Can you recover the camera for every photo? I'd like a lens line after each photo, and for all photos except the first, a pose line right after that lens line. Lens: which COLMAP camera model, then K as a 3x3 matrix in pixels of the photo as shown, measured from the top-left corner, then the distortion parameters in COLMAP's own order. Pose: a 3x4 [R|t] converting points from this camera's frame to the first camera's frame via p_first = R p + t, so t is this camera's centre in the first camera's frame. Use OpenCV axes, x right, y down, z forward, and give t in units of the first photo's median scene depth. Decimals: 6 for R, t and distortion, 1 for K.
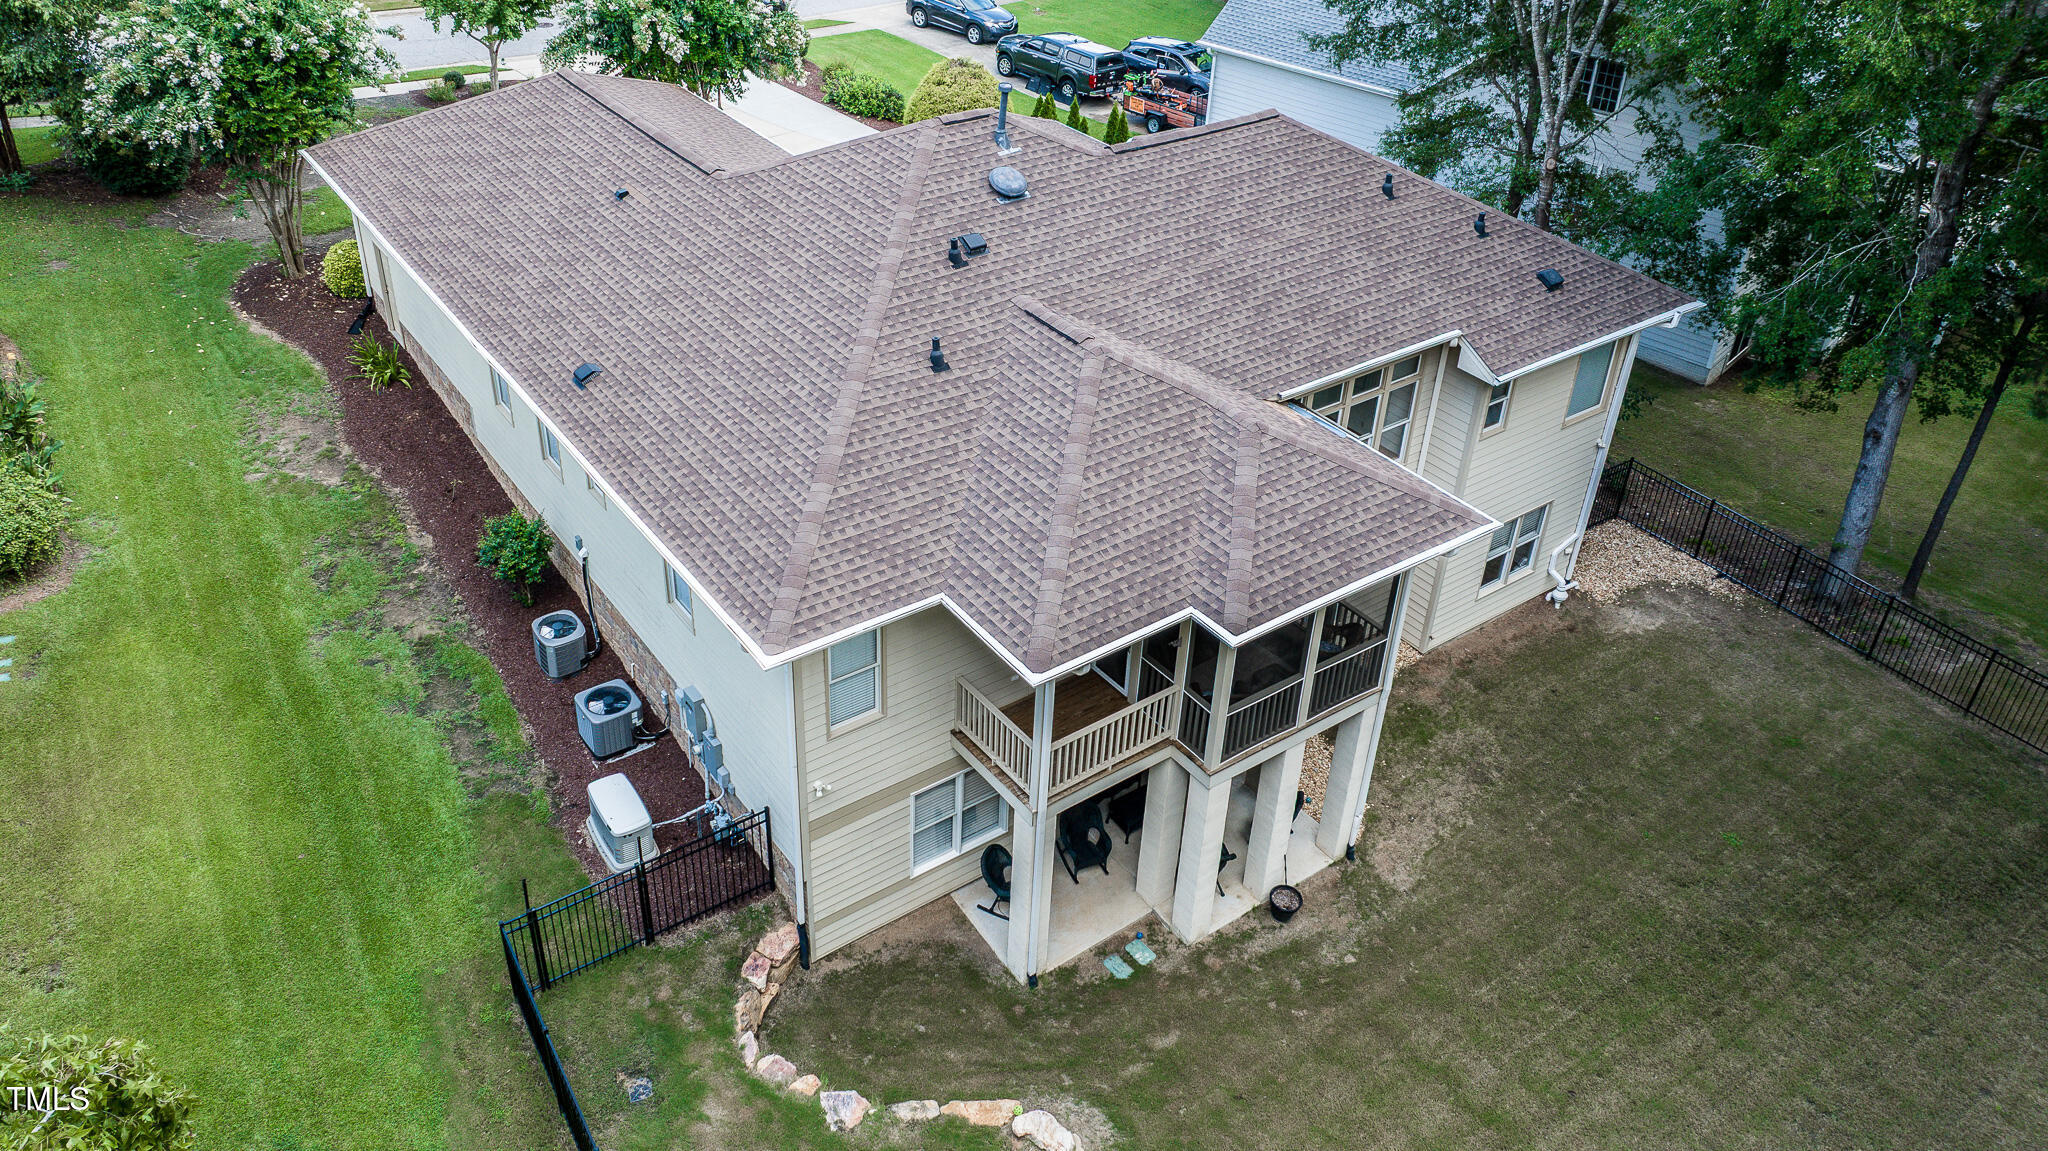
lens RADIAL K [[1443.2, 0, 1011.3], [0, 1443.2, 583.5], [0, 0, 1]] dist [-0.029128, 0.021595]
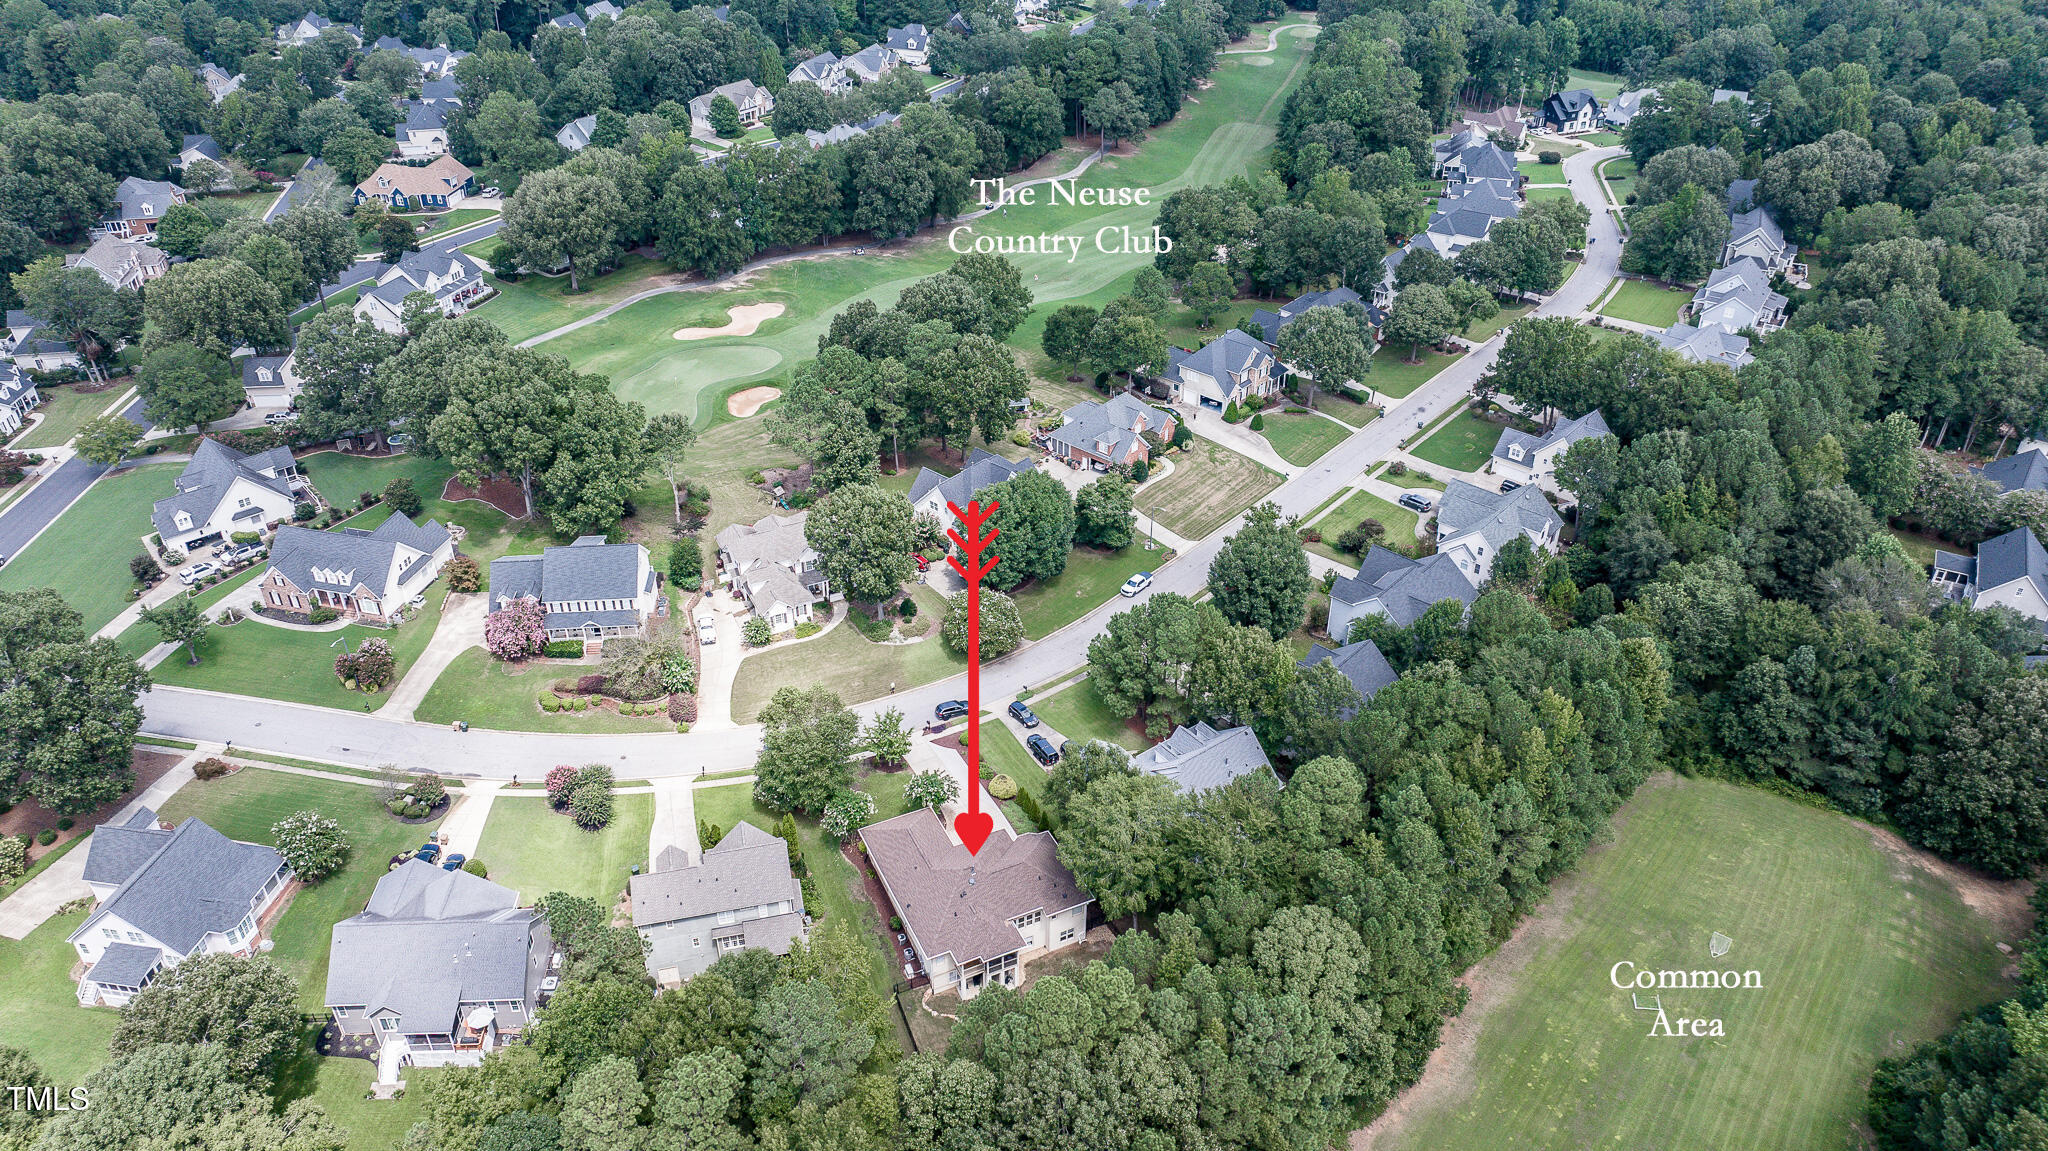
lens RADIAL K [[1443.2, 0, 1034.9], [0, 1443.2, 568.4], [0, 0, 1]] dist [-0.029128, 0.021595]
pose [[0.984075, 0.078719, -0.159374, 1.278877], [-0.082487, 0.996444, -0.017155, -1.698111], [0.157457, 0.030028, 0.987069, -5.819780]]
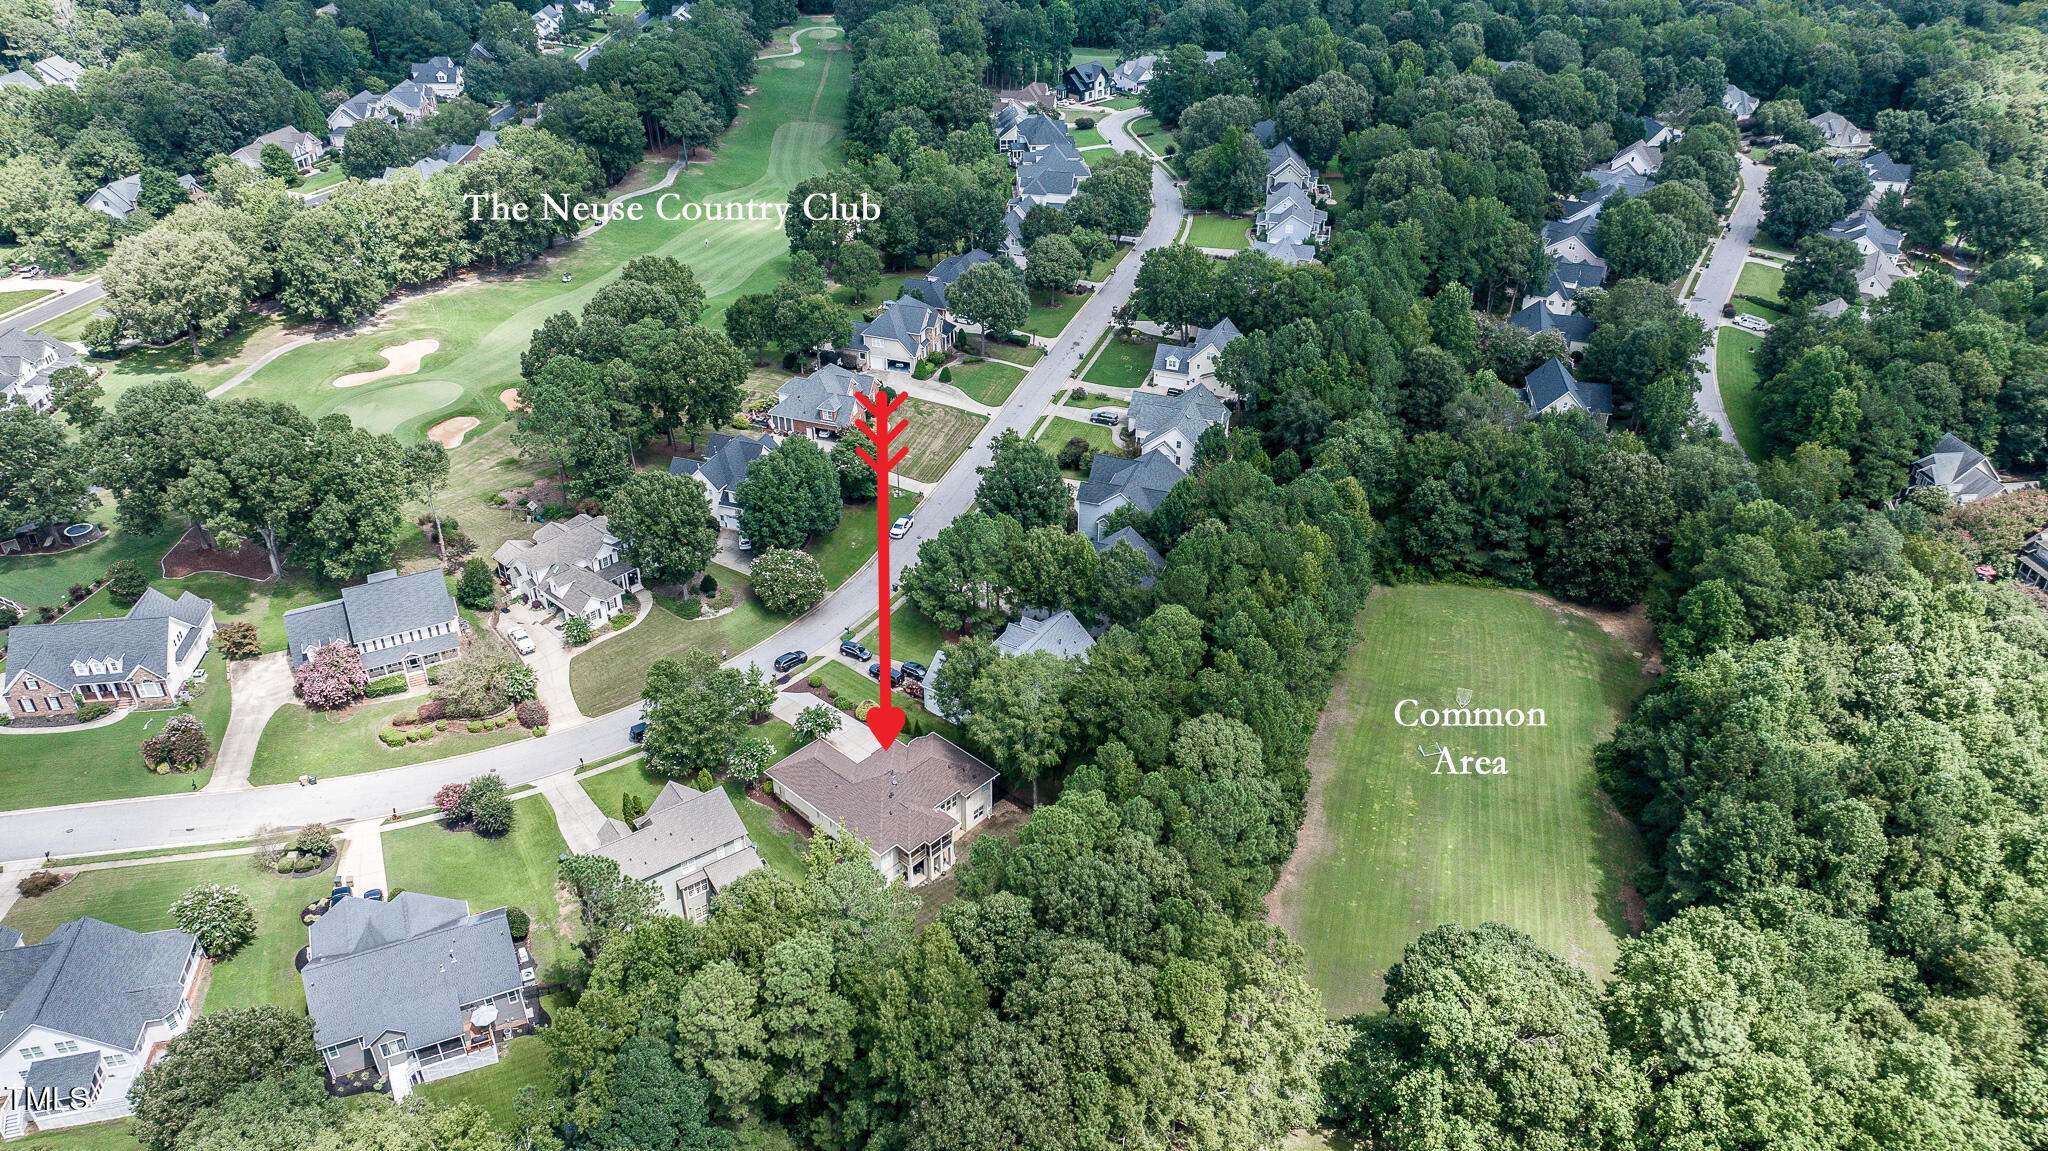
lens RADIAL K [[1443.2, 0, 1037.4], [0, 1443.2, 571.1], [0, 0, 1]] dist [-0.029128, 0.021595]
pose [[0.979657, -0.120077, 0.160788, -0.359019], [0.124537, 0.992053, -0.017919, -1.175107], [-0.157359, 0.037579, 0.986826, -6.703010]]
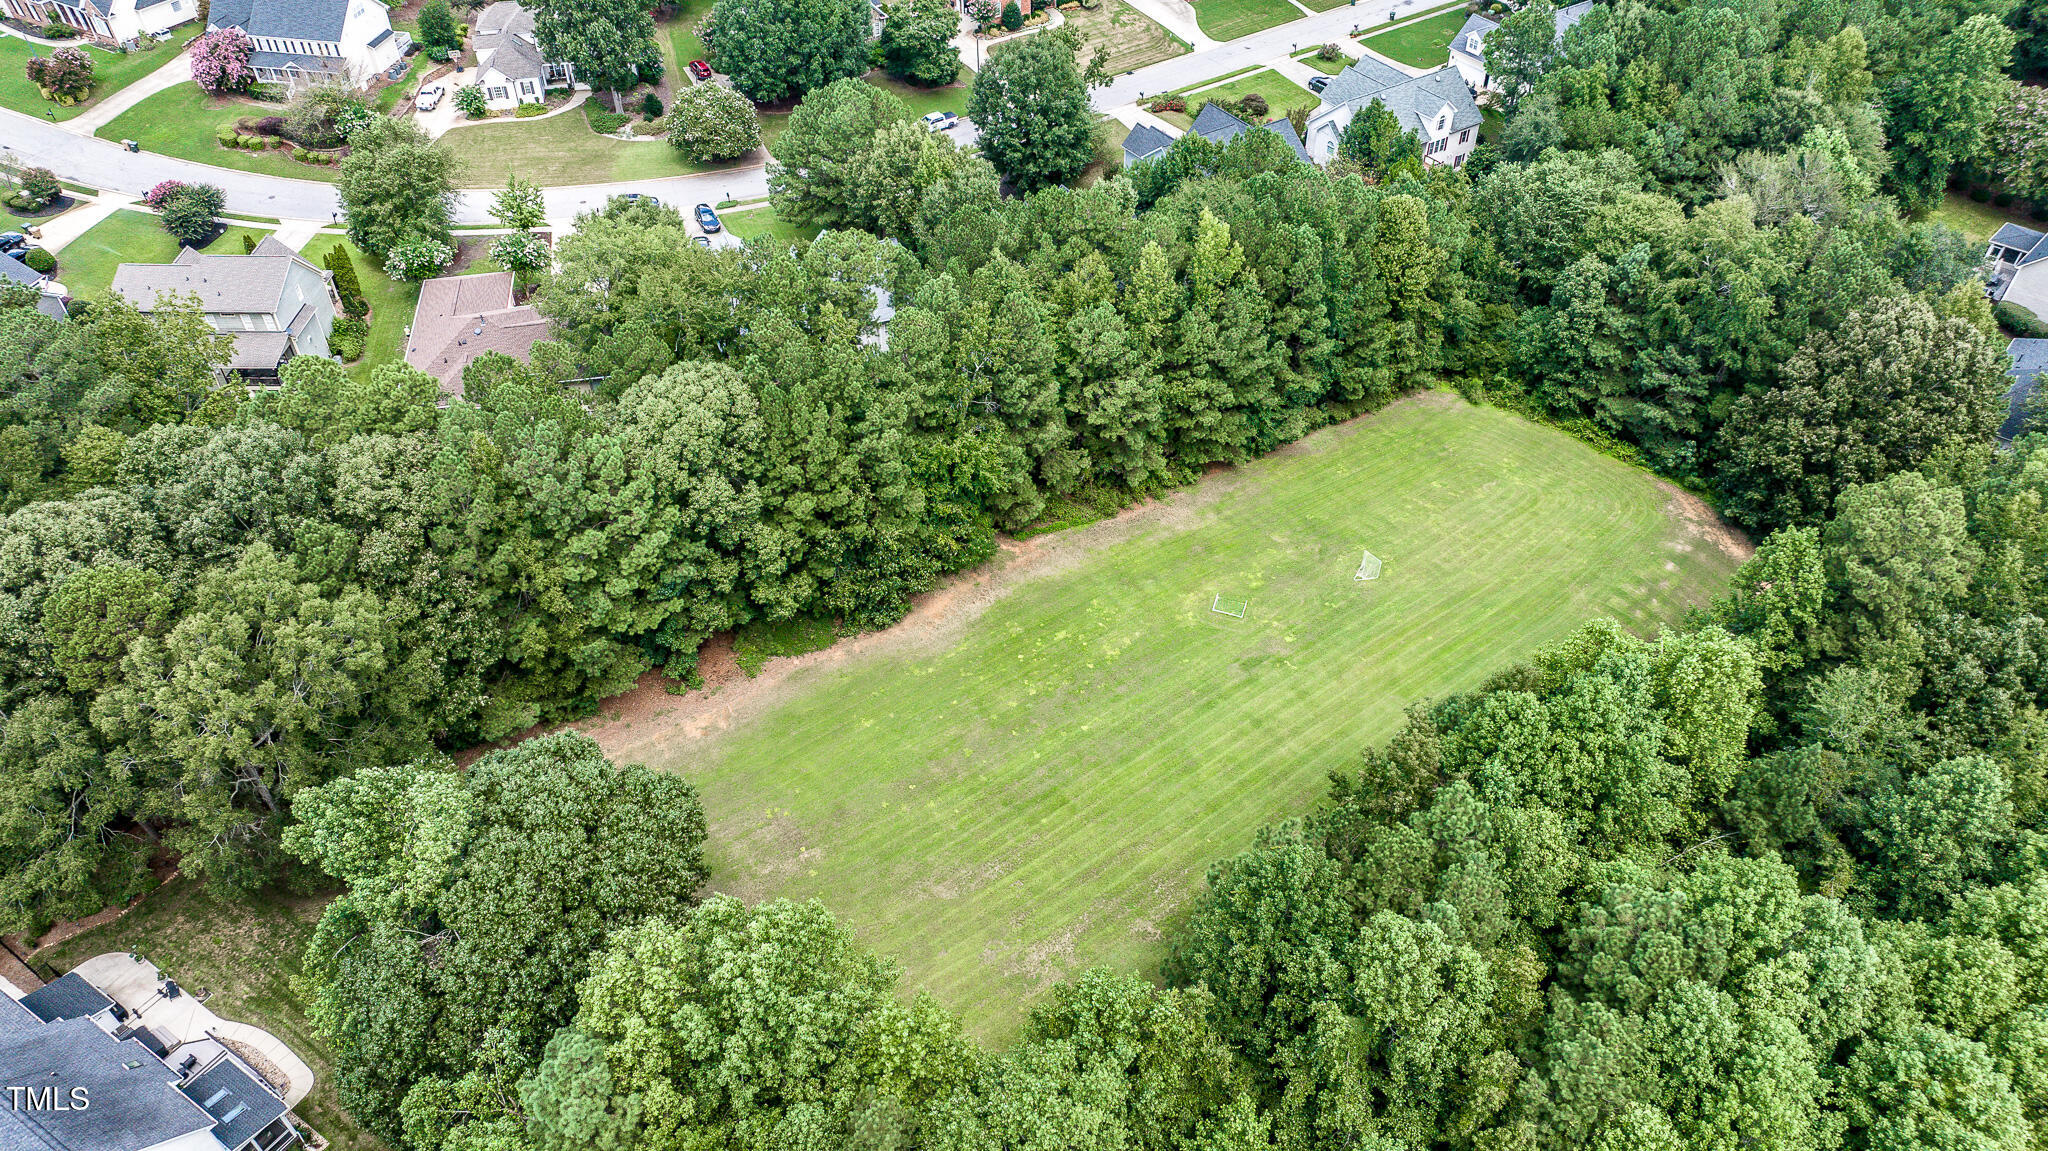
lens RADIAL K [[1443.2, 0, 1034.8], [0, 1443.2, 568.6], [0, 0, 1]] dist [-0.029128, 0.021595]
pose [[0.906091, 0.267106, -0.328106, 4.387785], [-0.220659, 0.960033, 0.172181, -0.894797], [0.360983, -0.083612, 0.928817, -3.852761]]
